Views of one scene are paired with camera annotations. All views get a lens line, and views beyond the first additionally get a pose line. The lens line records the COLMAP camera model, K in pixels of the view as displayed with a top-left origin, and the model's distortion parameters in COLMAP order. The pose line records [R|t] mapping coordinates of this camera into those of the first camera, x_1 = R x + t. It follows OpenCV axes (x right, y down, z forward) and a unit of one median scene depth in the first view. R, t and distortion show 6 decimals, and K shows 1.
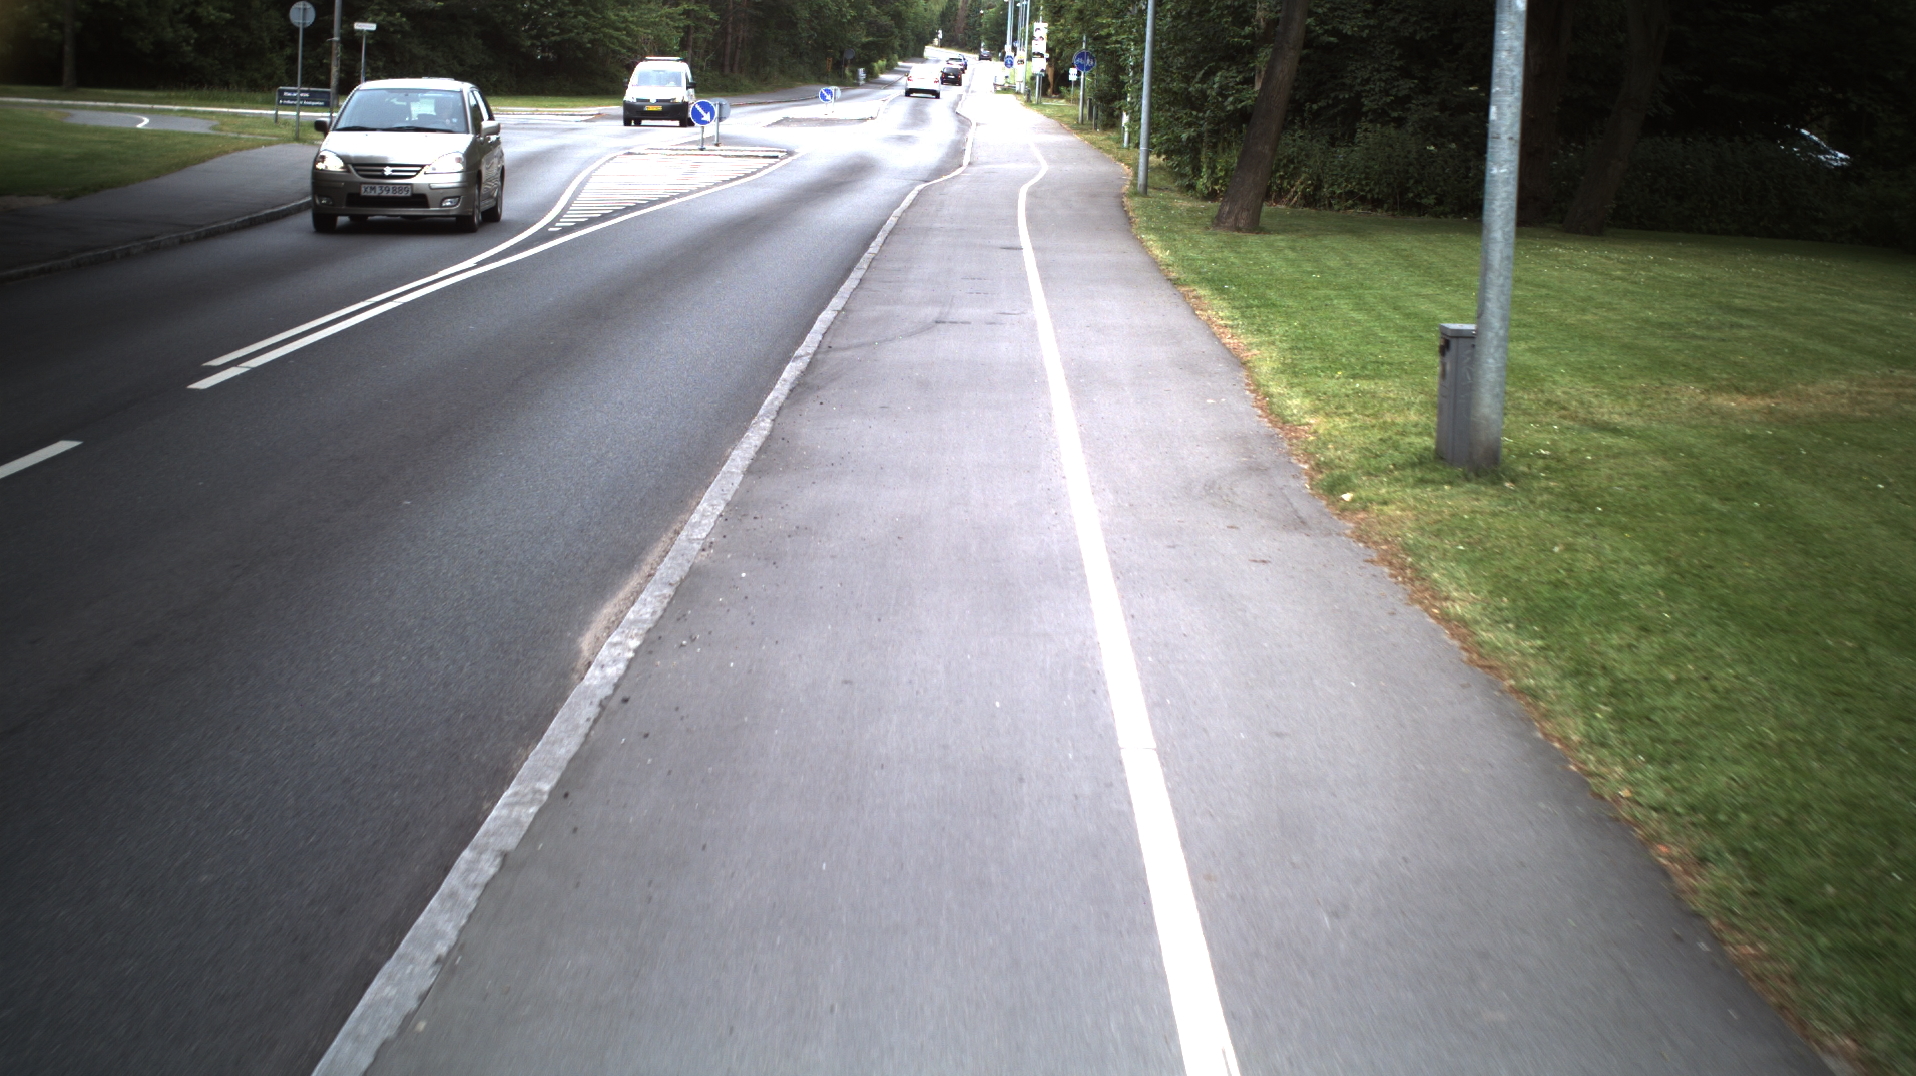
lens RADIAL K [[3984.8, 0, 925.4], [0, 3984.8, 554.8], [0, 0, 1]] dist [-0.285553, 0.000000]
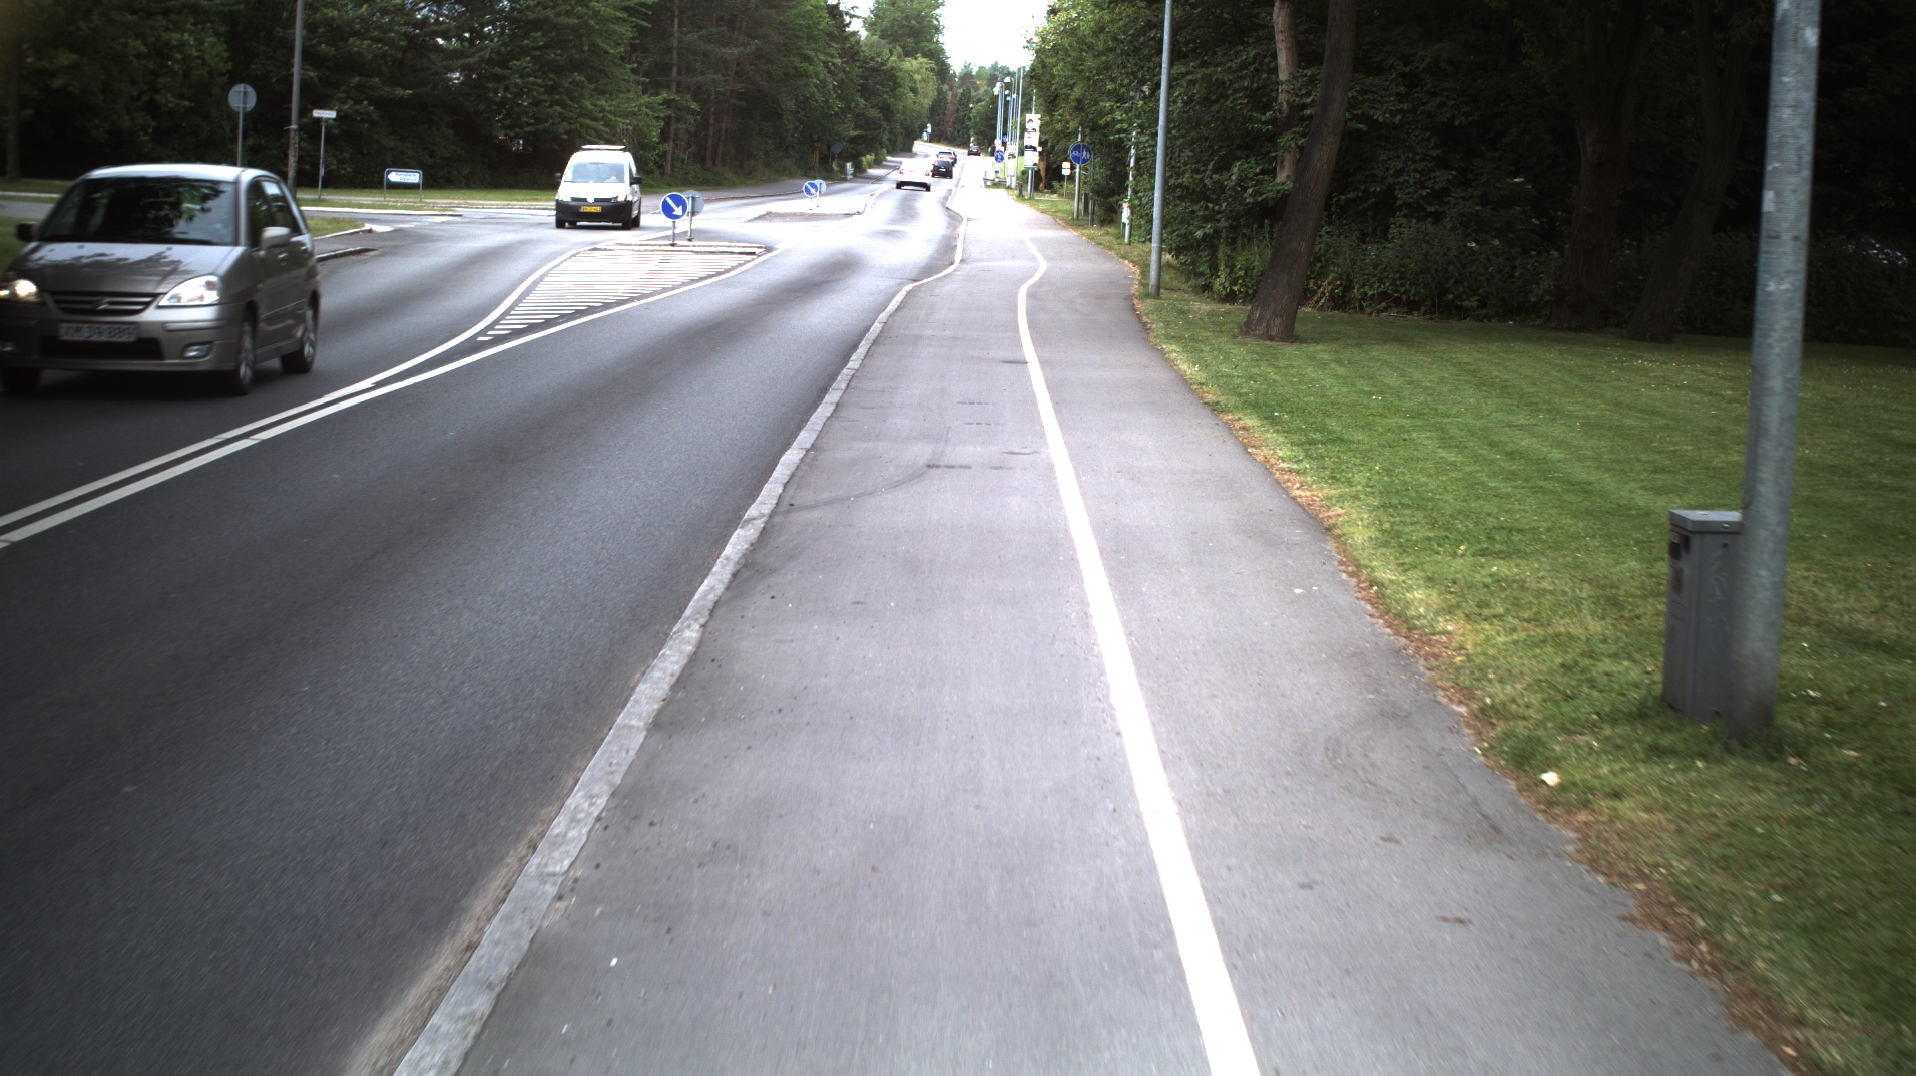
lens RADIAL K [[3984.8, 0, 963.5], [0, 3984.8, 530.2], [0, 0, 1]] dist [-0.285553, 0.000000]
pose [[0.999922, 0.001002, 0.012479, -0.000098], [-0.000627, 0.999550, -0.029974, -0.013507], [-0.012503, 0.029964, 0.999473, 0.126409]]
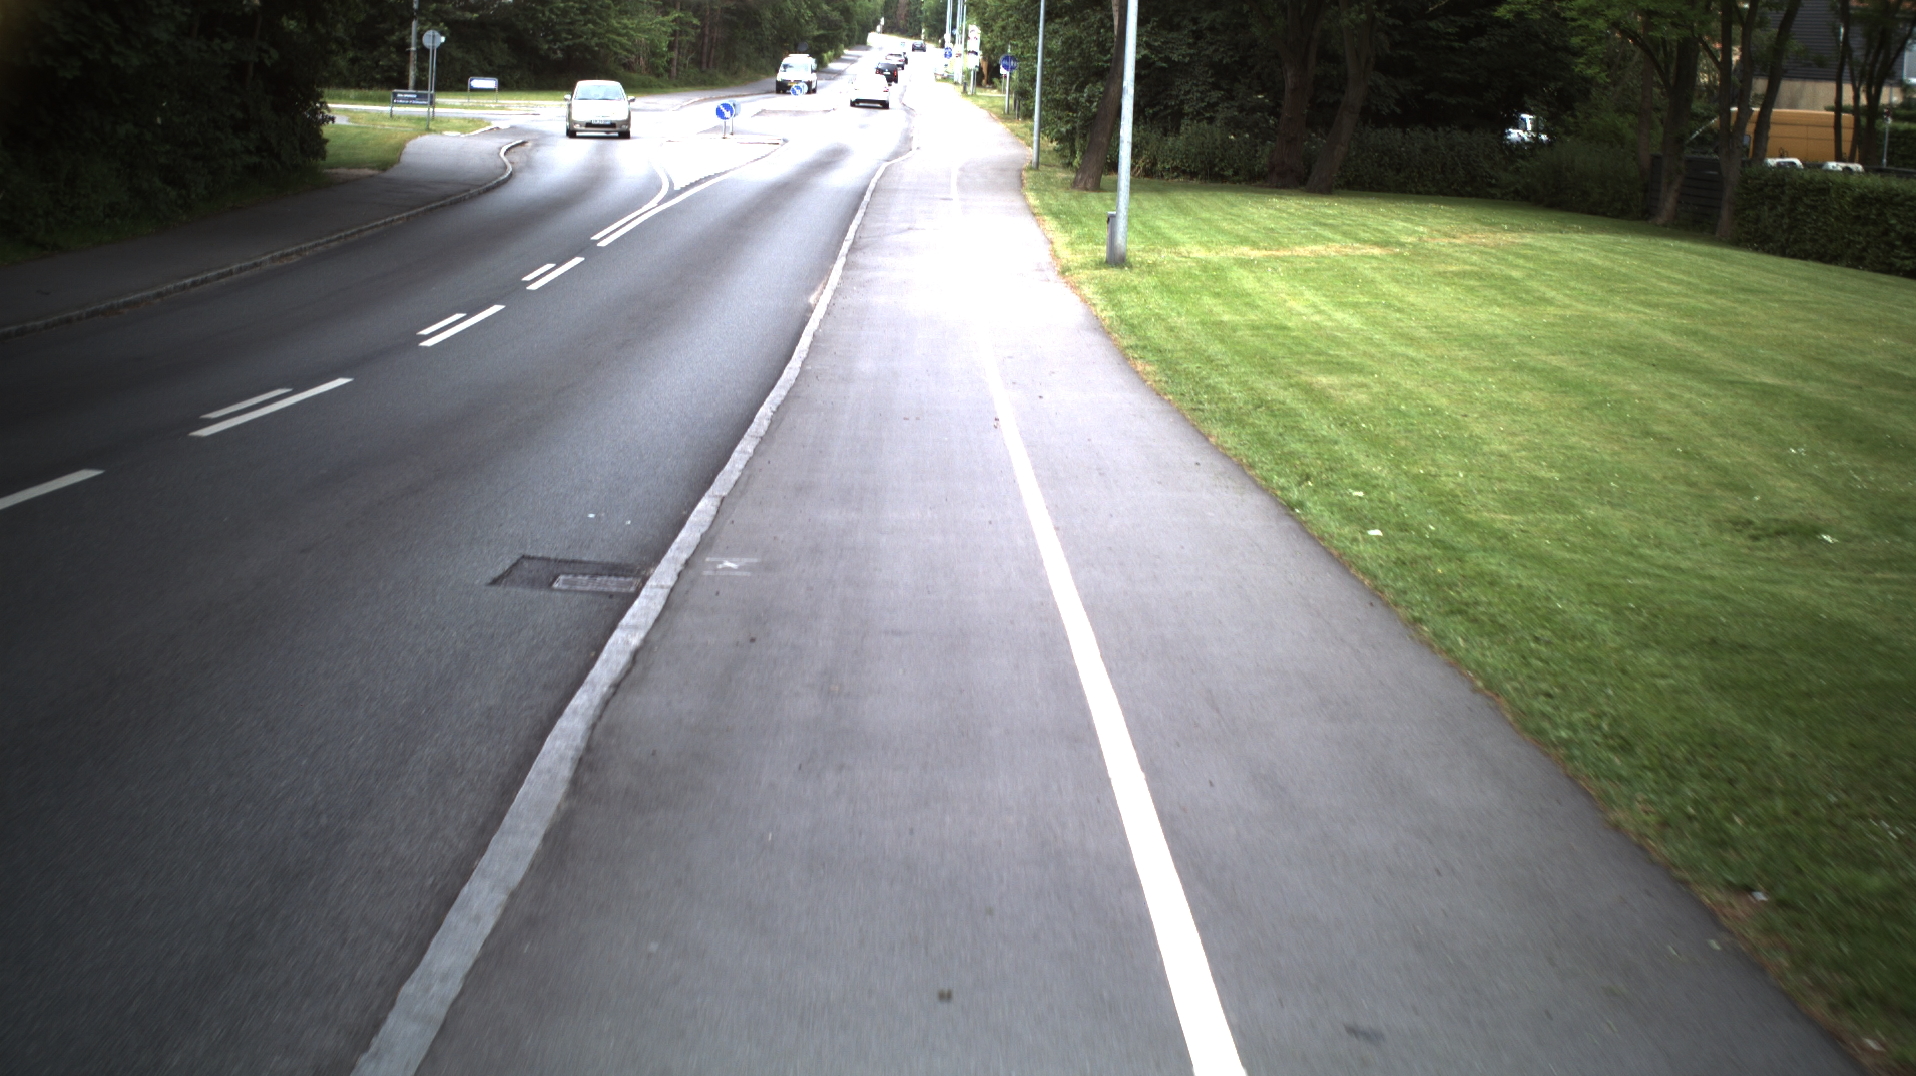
lens RADIAL K [[3984.8, 0, 954.7], [0, 3984.8, 537.5], [0, 0, 1]] dist [-0.285553, 0.000000]
pose [[0.999750, -0.002834, 0.022195, -0.011932], [0.002829, 0.999996, 0.000264, 0.061563], [-0.022196, -0.000201, 0.999754, -0.641466]]
